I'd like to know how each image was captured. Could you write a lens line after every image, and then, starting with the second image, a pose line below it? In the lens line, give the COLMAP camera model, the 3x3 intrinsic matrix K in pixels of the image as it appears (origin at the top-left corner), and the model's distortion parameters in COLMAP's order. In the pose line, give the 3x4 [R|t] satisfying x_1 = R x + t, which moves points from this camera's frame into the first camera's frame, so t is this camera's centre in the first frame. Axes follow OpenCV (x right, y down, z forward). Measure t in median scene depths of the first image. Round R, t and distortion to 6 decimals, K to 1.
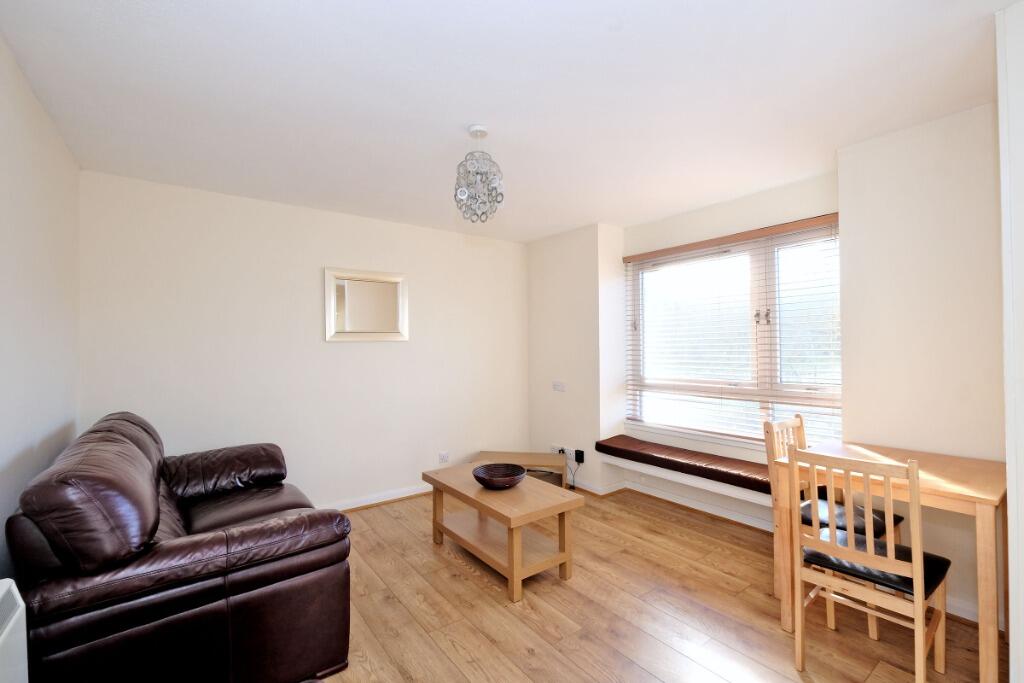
lens RADIAL K [[446.7, 0, 514.0], [0, 446.7, 339.4], [0, 0, 1]] dist [-0.001015, 0.000075]
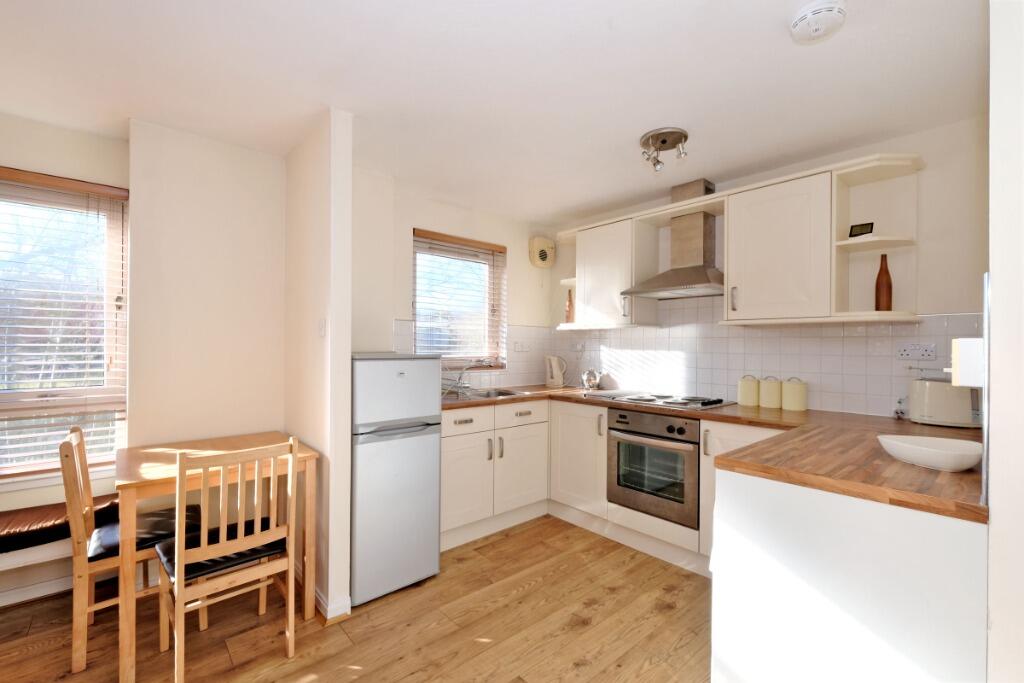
lens RADIAL K [[446.7, 0, 519.9], [0, 446.7, 340.6], [0, 0, 1]] dist [-0.001015, 0.000075]
pose [[-0.085770, 0.011077, 0.996253, -0.225288], [-0.018064, 0.999757, -0.012671, 0.012698], [-0.996151, -0.019083, -0.085549, 0.317962]]
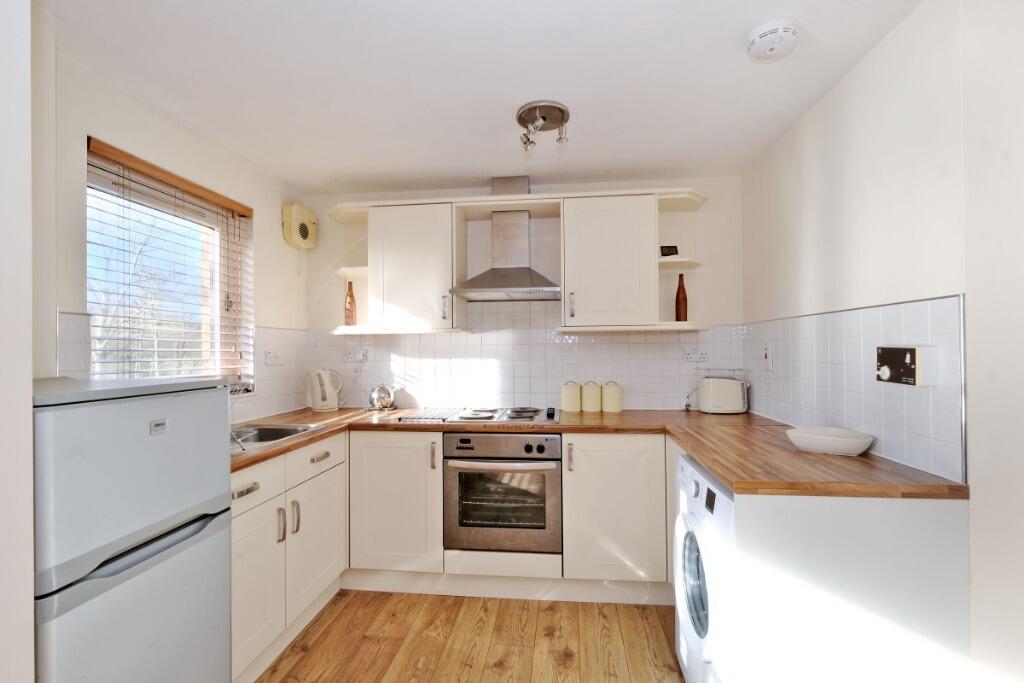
lens RADIAL K [[446.7, 0, 518.7], [0, 446.7, 343.4], [0, 0, 1]] dist [-0.001015, 0.000075]
pose [[-0.727675, 0.016552, 0.685722, 0.110134], [0.002156, 0.999759, -0.021845, 0.004693], [-0.685919, -0.014418, -0.727535, 0.528573]]
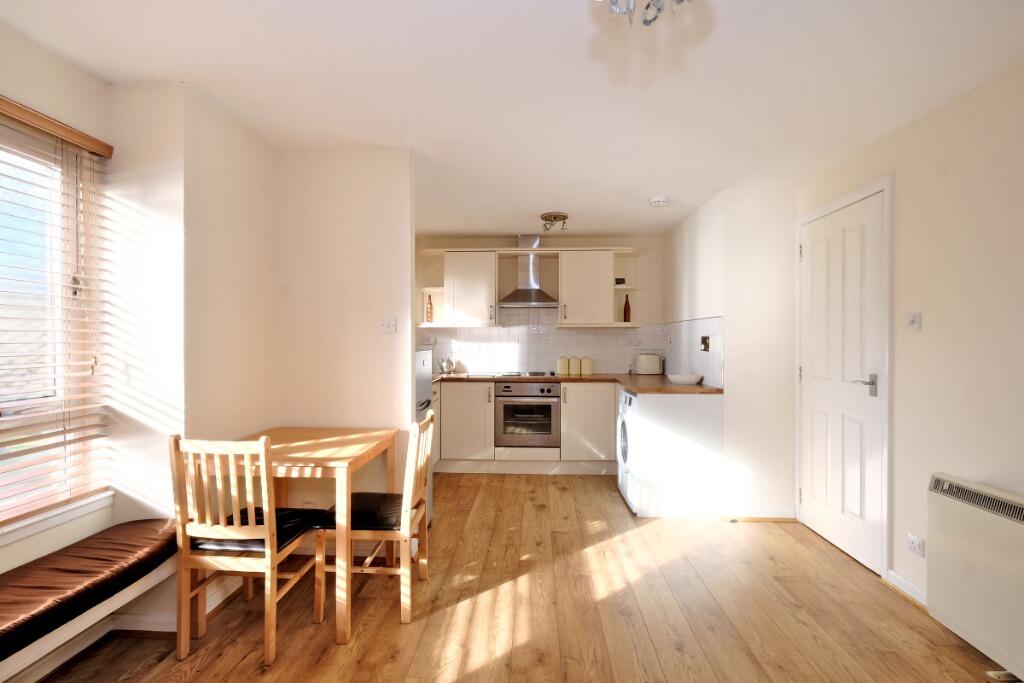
lens RADIAL K [[446.7, 0, 521.1], [0, 446.7, 337.3], [0, 0, 1]] dist [-0.001015, 0.000075]
pose [[-0.774325, 0.006150, 0.632758, -0.226152], [-0.005885, 0.999840, -0.016920, 0.024753], [-0.632761, -0.016826, -0.774165, 1.113719]]
